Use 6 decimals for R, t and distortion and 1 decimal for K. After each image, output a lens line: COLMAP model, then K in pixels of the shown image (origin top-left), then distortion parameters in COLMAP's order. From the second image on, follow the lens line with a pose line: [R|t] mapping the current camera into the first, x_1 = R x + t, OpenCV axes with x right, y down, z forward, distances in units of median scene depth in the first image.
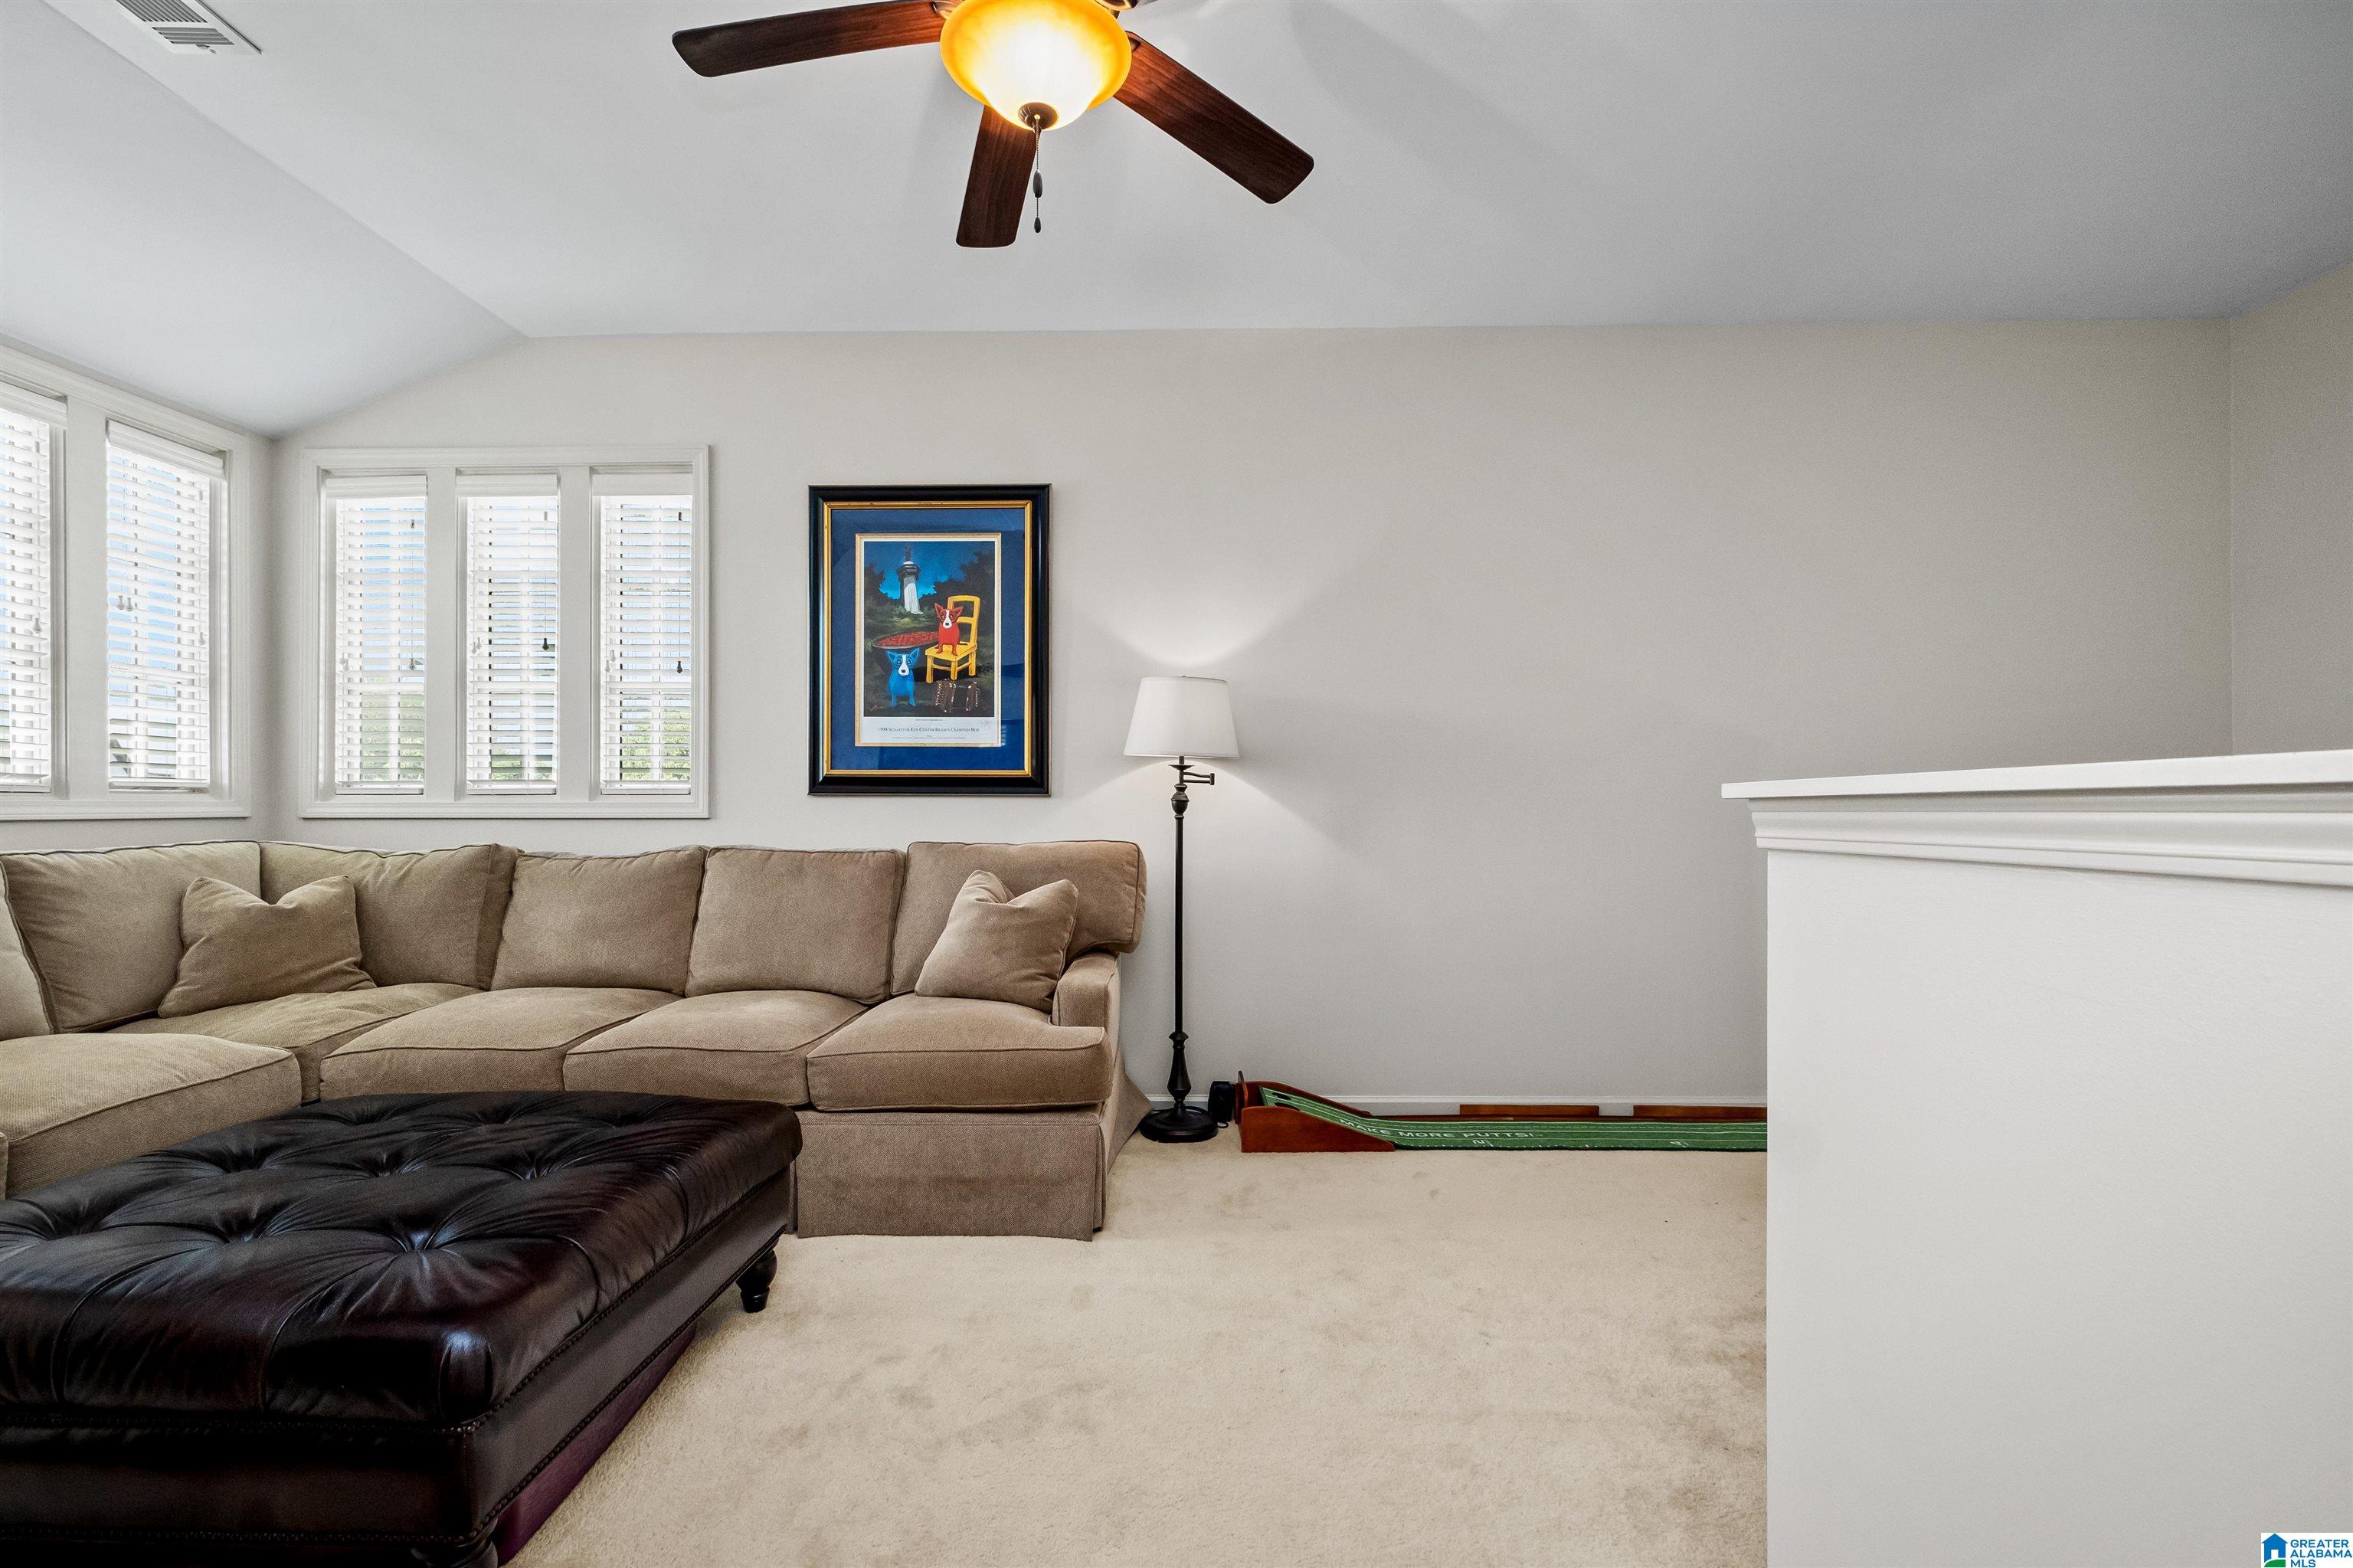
lens RADIAL K [[1011.6, 0, 1182.9], [0, 1011.6, 793.1], [0, 0, 1]] dist [-0.001909, -0.000446]
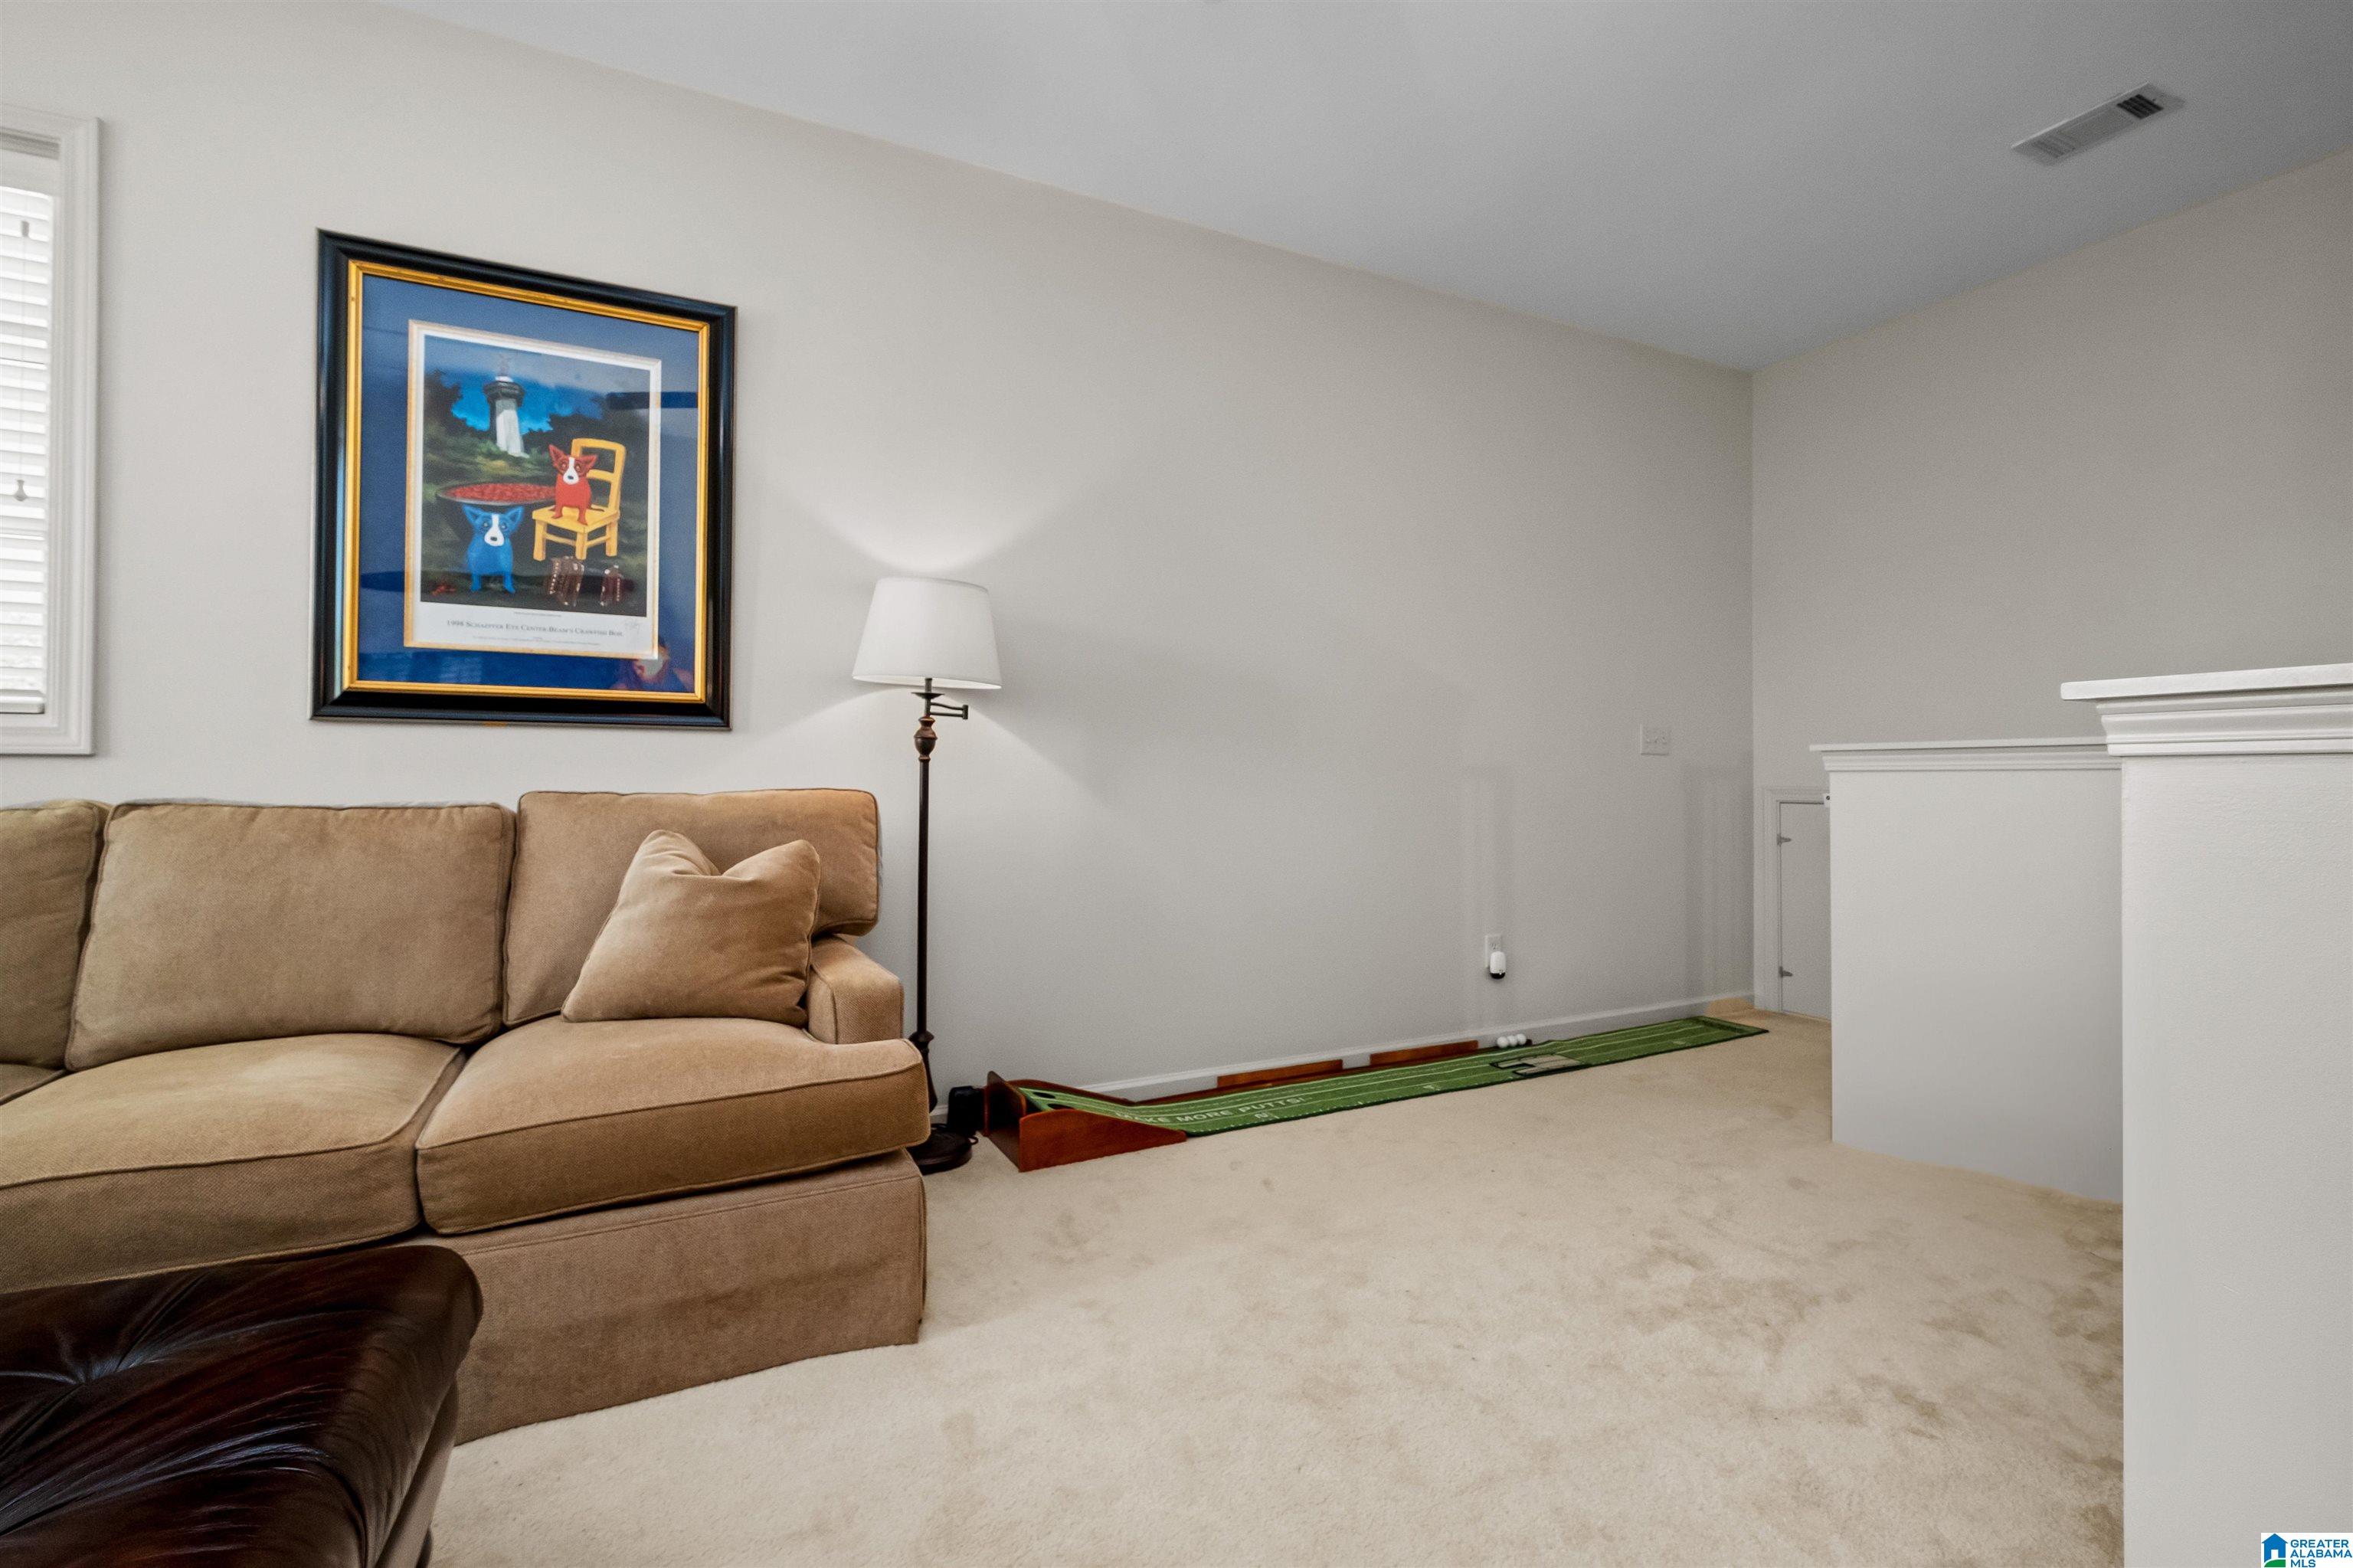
lens RADIAL K [[1014.7, 0, 1176.6], [0, 1014.7, 757.6], [0, 0, 1]] dist [-0.001586, -0.000626]
pose [[0.889687, 0.010754, 0.456444, -0.191114], [-0.010039, 0.999942, -0.003991, 0.024047], [-0.456461, -0.001031, 0.889743, 0.208676]]
